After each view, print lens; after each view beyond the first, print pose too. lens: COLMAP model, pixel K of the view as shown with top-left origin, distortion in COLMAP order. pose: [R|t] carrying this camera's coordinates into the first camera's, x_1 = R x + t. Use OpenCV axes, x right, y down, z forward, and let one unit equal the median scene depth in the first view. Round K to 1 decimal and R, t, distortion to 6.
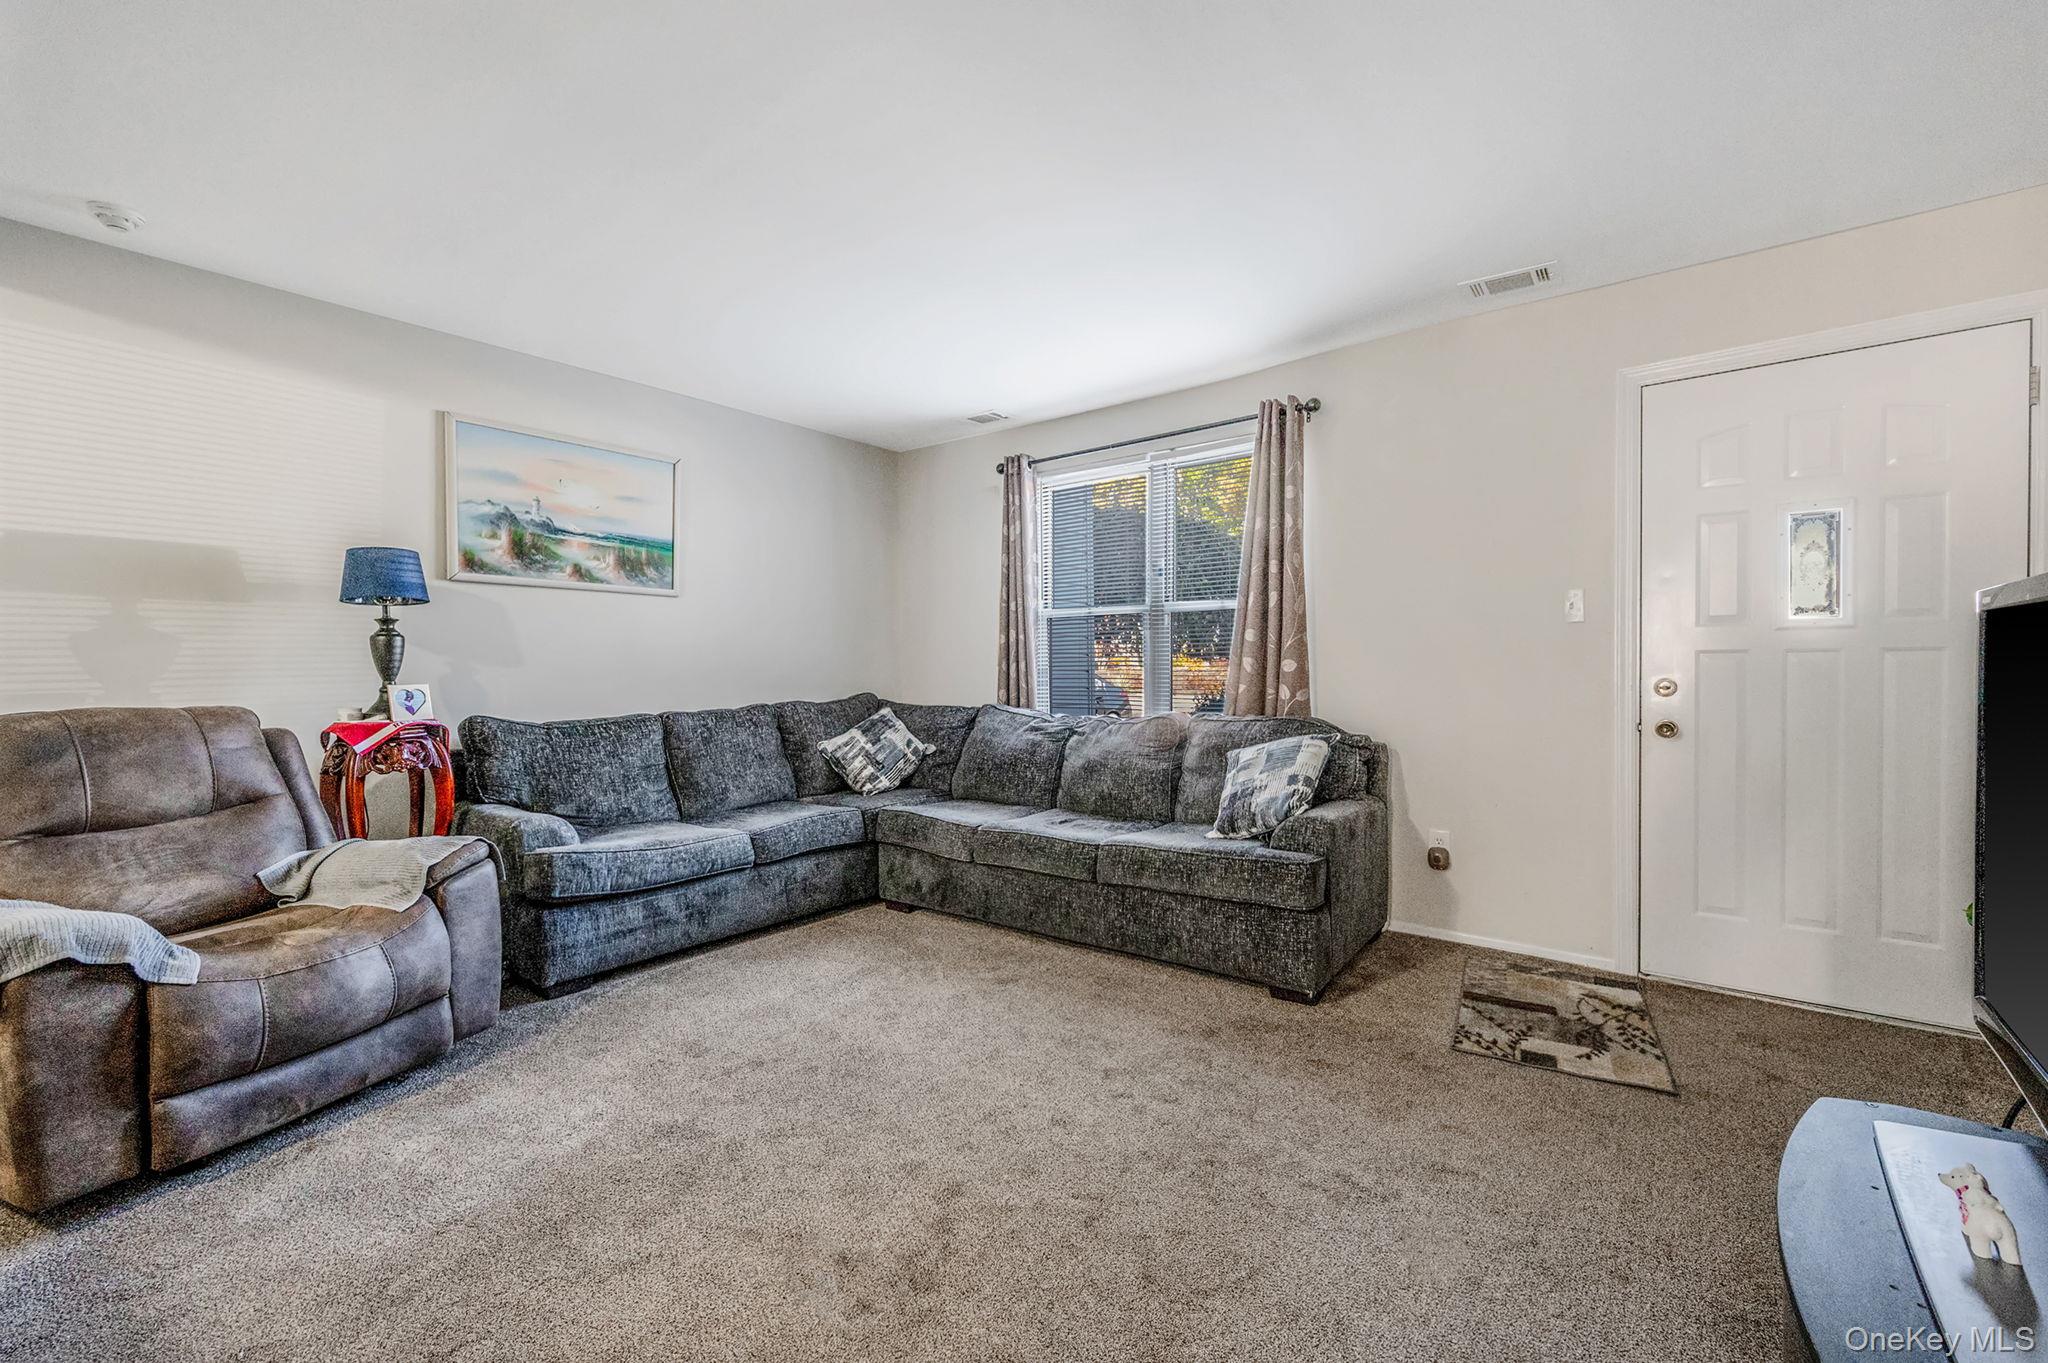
lens RADIAL K [[843.5, 0, 1028.8], [0, 843.5, 677.8], [0, 0, 1]] dist [0.000022, -0.000031]
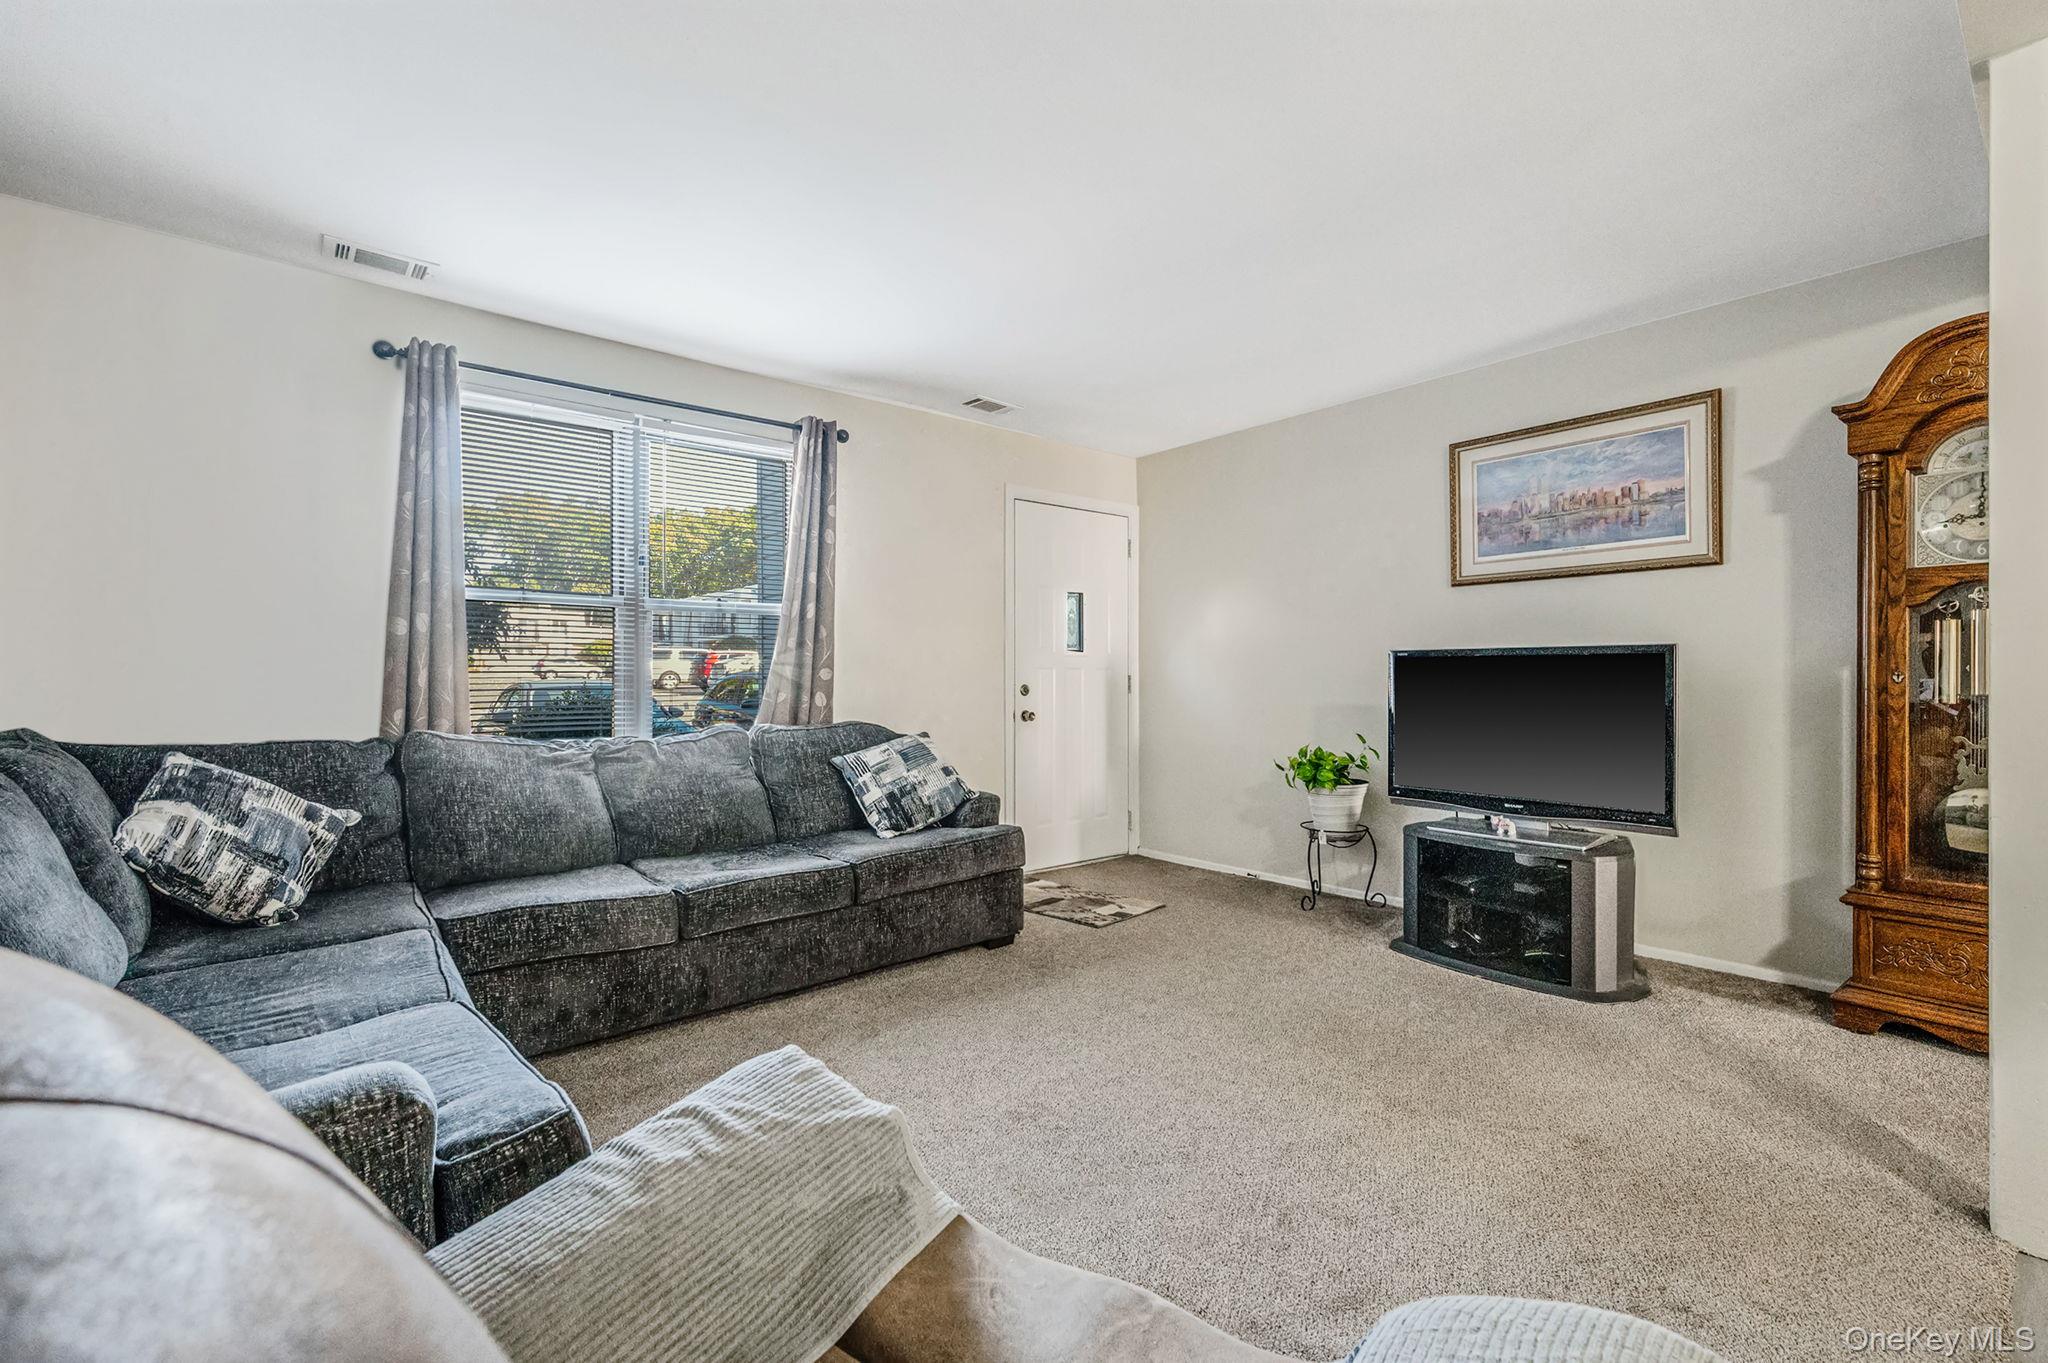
lens RADIAL K [[895.7, 0, 1025.9], [0, 895.7, 670.1], [0, 0, 1]] dist [-0.000122, -0.000133]
pose [[0.202845, 0.013515, 0.979118, -0.746758], [0.010434, 0.999818, -0.015963, 0.001177], [-0.979155, 0.013454, 0.202667, 0.536016]]
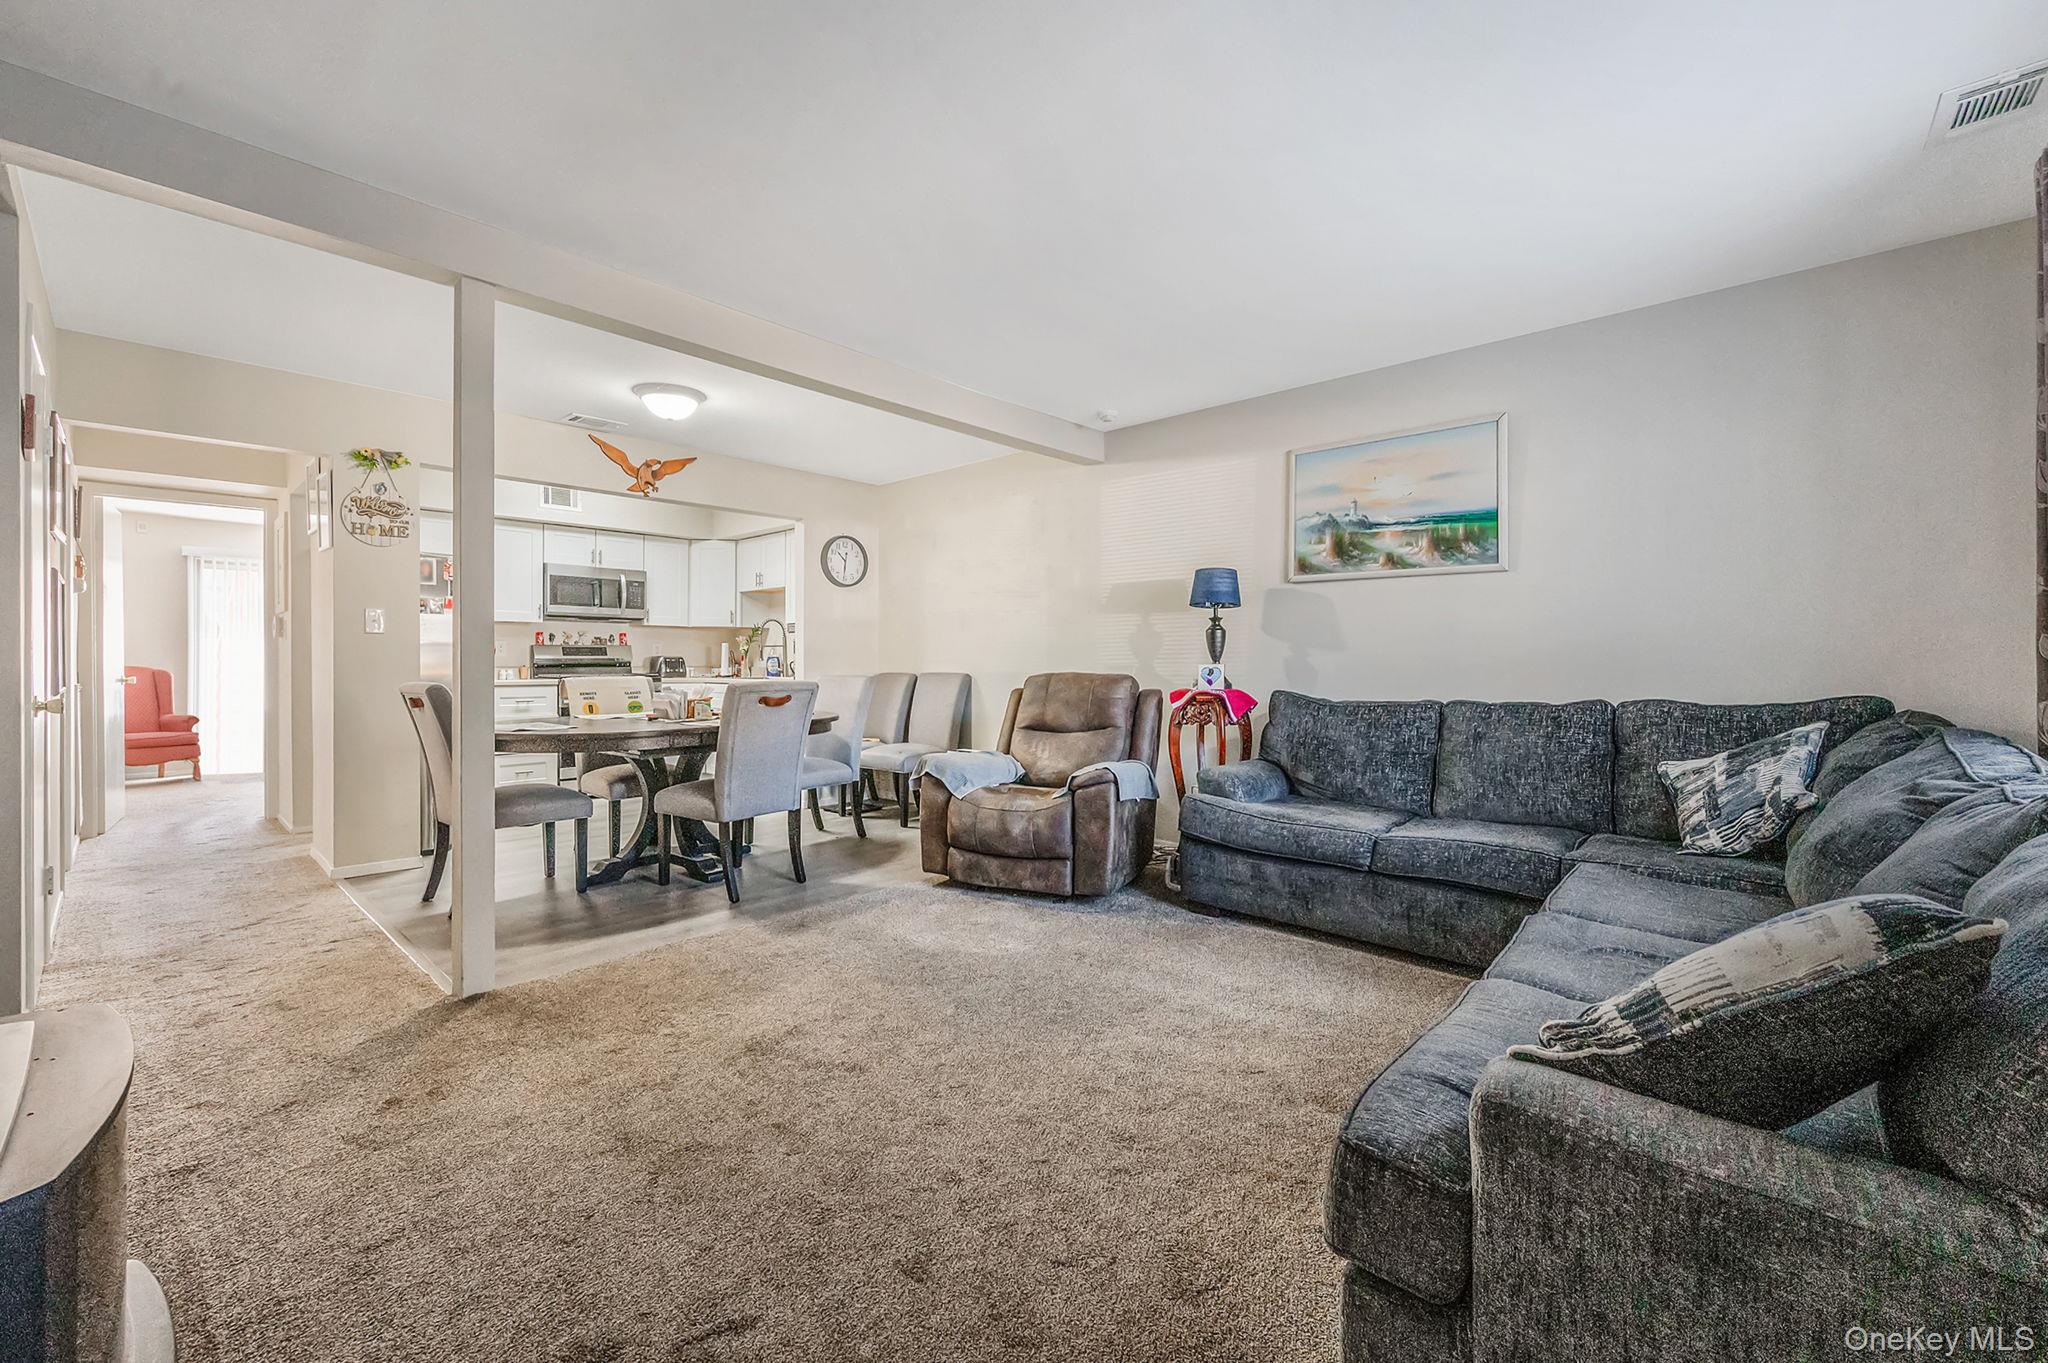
lens RADIAL K [[825.1, 0, 1029.4], [0, 825.1, 671.4], [0, 0, 1]] dist [-0.001092, -0.000110]
pose [[-0.067011, 0.018806, -0.997575, 0.541069], [-0.014667, 0.999696, 0.019831, -0.002346], [0.997644, 0.015960, -0.066715, 0.656470]]
